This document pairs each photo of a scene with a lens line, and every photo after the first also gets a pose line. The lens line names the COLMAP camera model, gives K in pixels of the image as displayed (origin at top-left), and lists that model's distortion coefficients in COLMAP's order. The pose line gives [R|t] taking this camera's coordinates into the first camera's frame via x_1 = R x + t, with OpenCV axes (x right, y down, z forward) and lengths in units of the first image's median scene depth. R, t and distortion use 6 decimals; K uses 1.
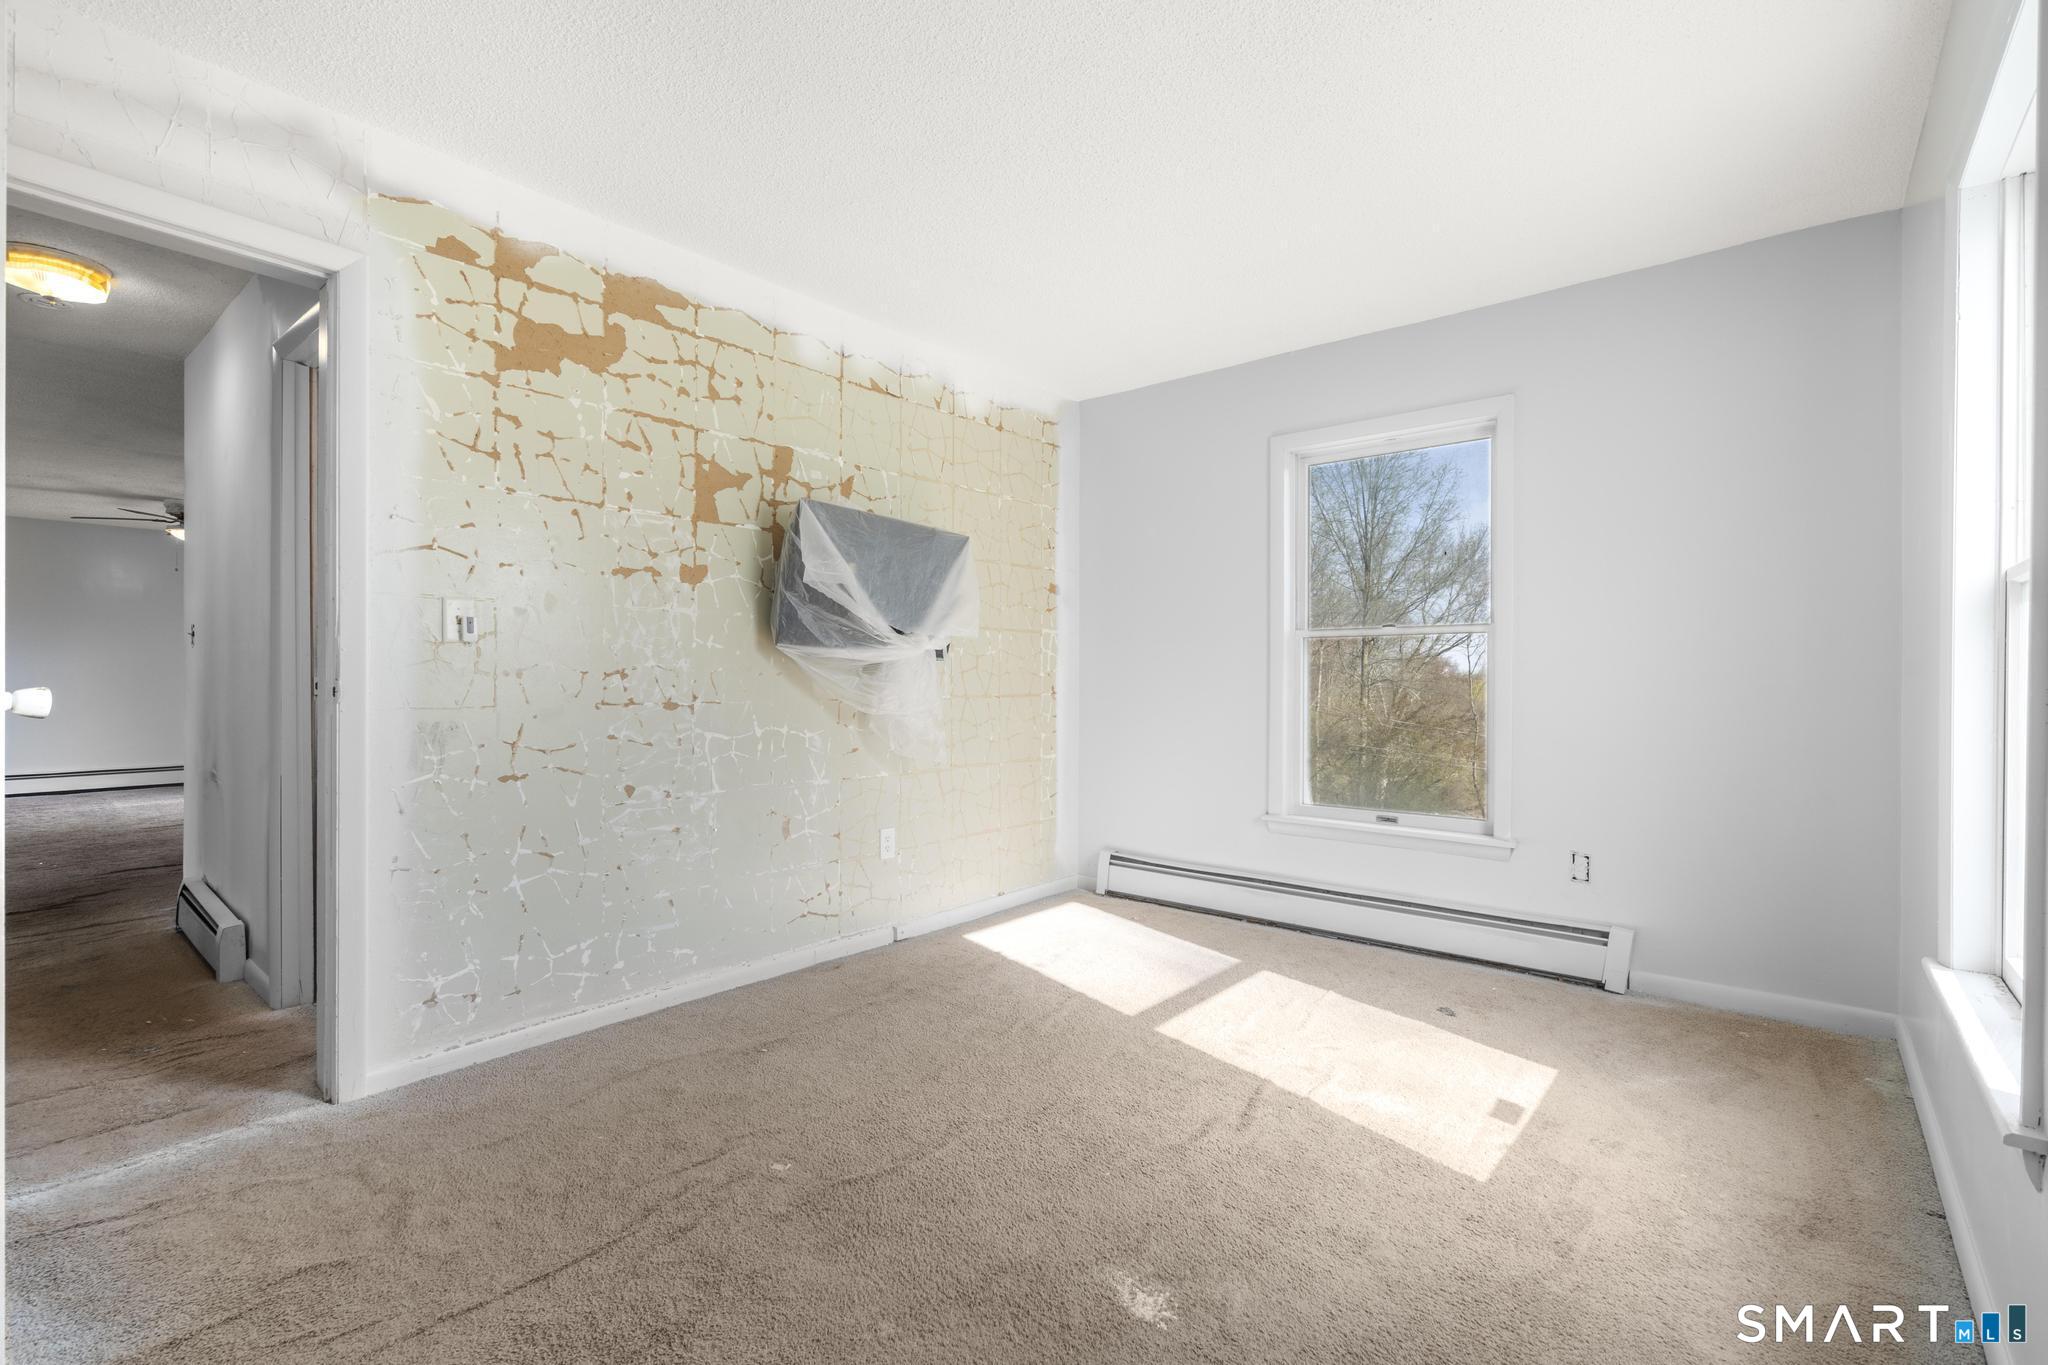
lens RADIAL K [[916.1, 0, 1029.5], [0, 916.1, 683.8], [0, 0, 1]] dist [-0.004577, 0.002126]
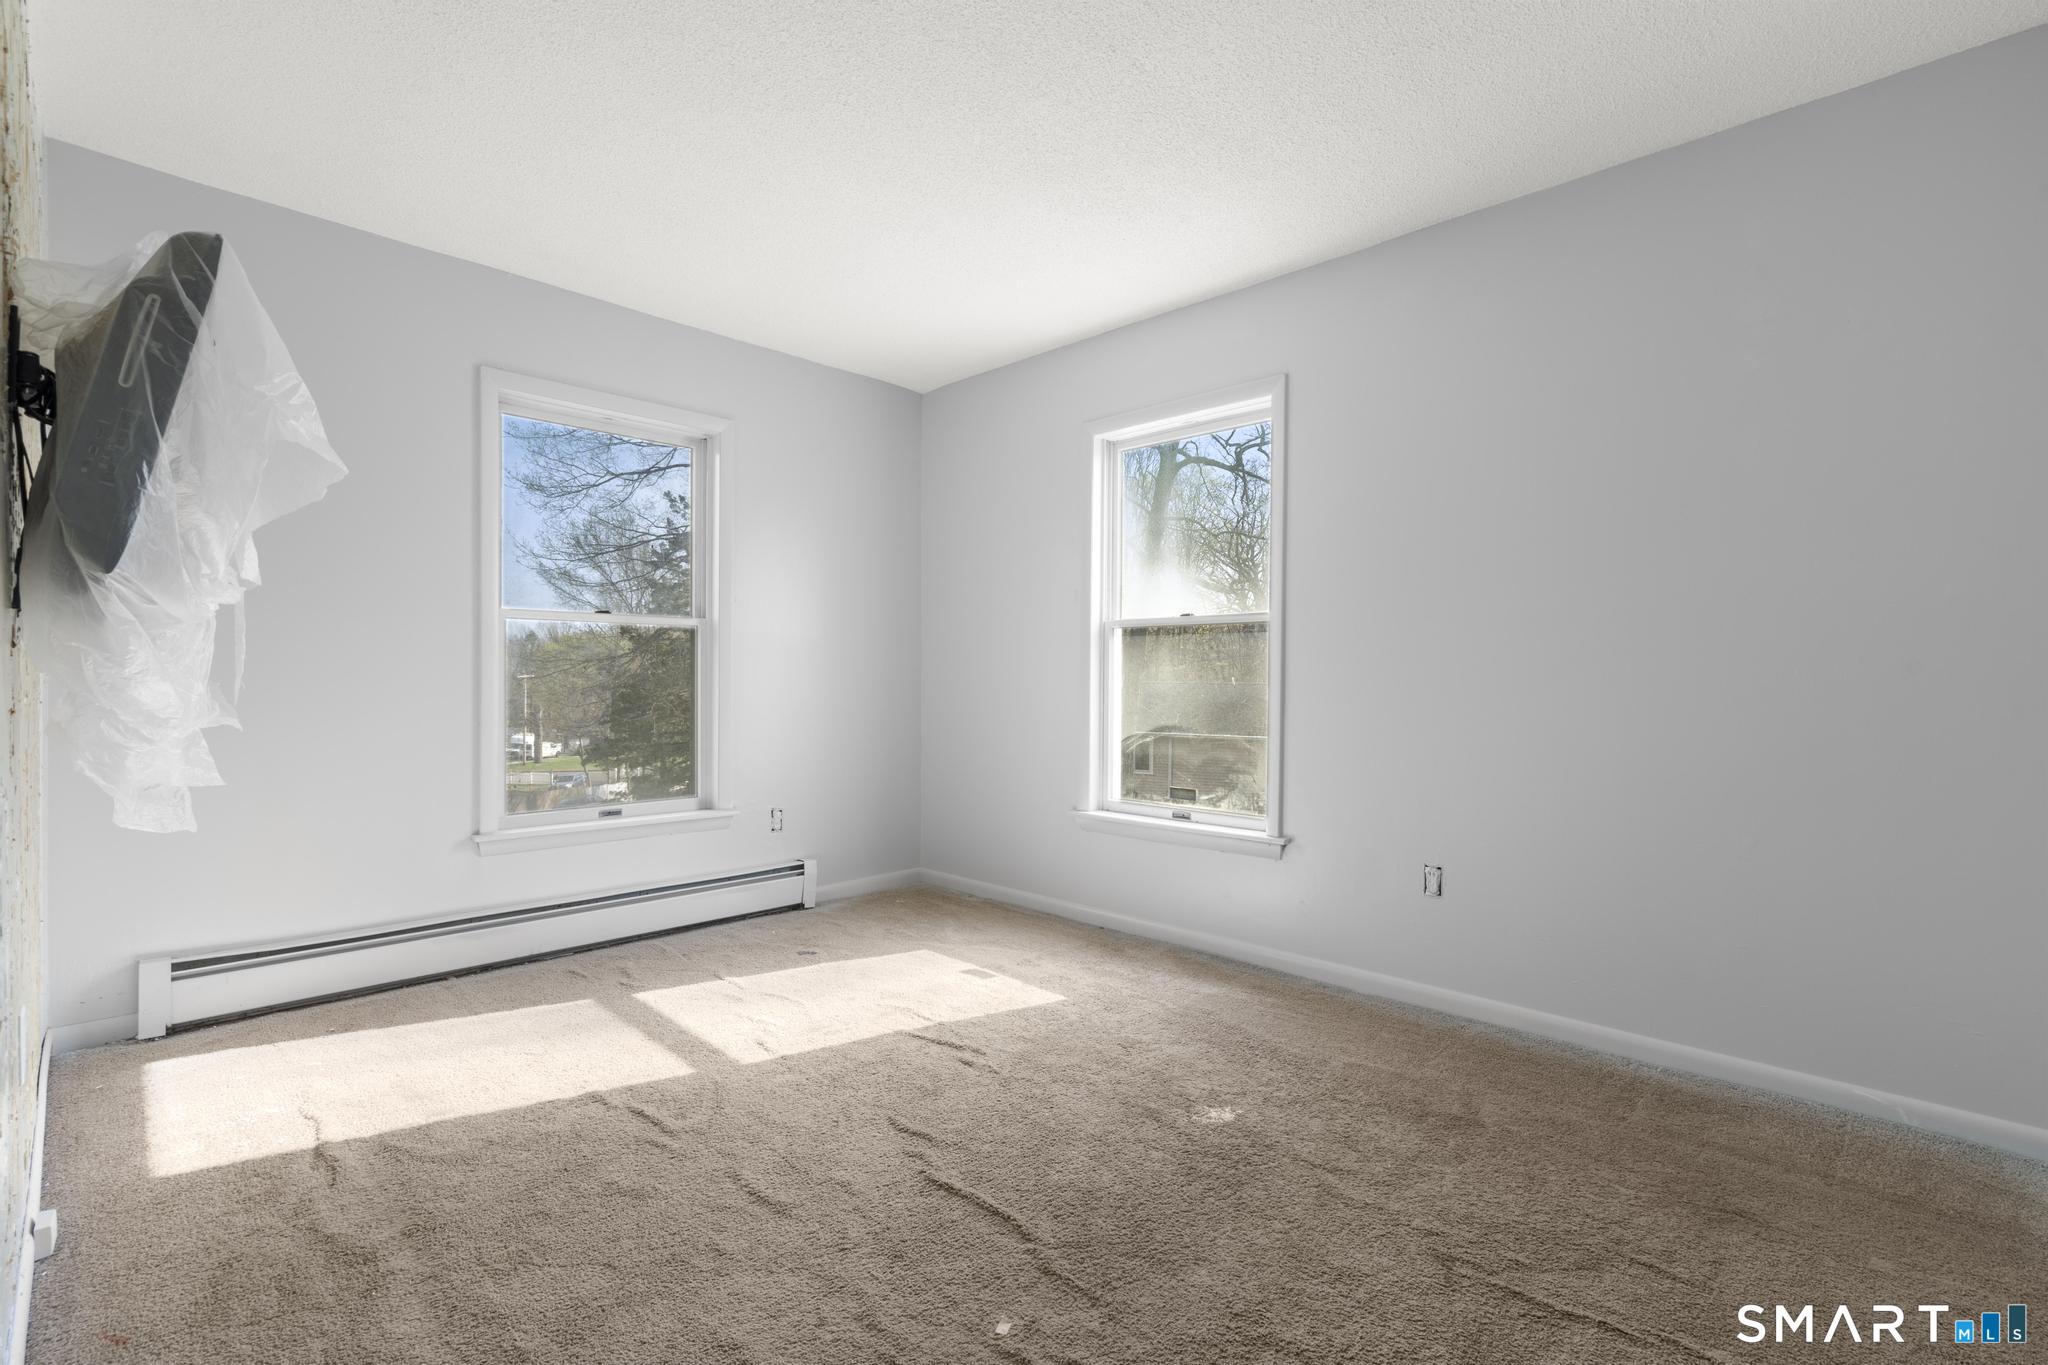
lens RADIAL K [[916.1, 0, 1022.3], [0, 916.1, 677.3], [0, 0, 1]] dist [-0.004577, 0.002126]
pose [[0.071009, -0.001538, 0.997475, -0.700417], [-0.004448, 0.999988, 0.001858, 0.001991], [-0.997466, -0.004569, 0.071001, 0.651311]]
